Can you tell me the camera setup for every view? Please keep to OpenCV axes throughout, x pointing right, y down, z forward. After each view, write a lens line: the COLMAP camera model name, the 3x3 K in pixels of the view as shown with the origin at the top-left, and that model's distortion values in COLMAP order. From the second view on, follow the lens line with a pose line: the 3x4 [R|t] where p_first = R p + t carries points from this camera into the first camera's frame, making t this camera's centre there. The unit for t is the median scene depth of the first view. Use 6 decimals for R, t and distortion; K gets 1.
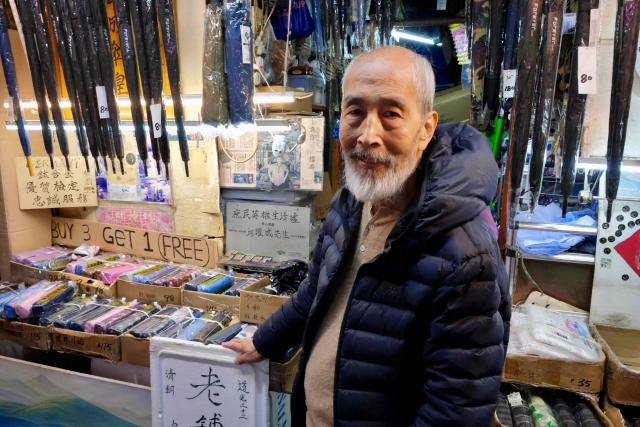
lens RADIAL K [[515.4, 0, 322.3], [0, 515.4, 211.2], [0, 0, 1]] dist [-0.008342, 0.005556]
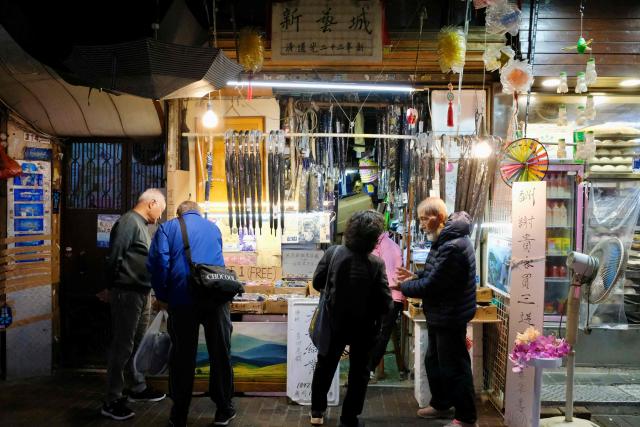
lens RADIAL K [[515.4, 0, 320.4], [0, 515.4, 213.6], [0, 0, 1]] dist [-0.008342, 0.005556]
pose [[0.966441, -0.000021, 0.256890, -0.611801], [0.046824, 0.983262, -0.176078, 0.226959], [-0.252587, 0.182197, 0.950265, -1.152148]]
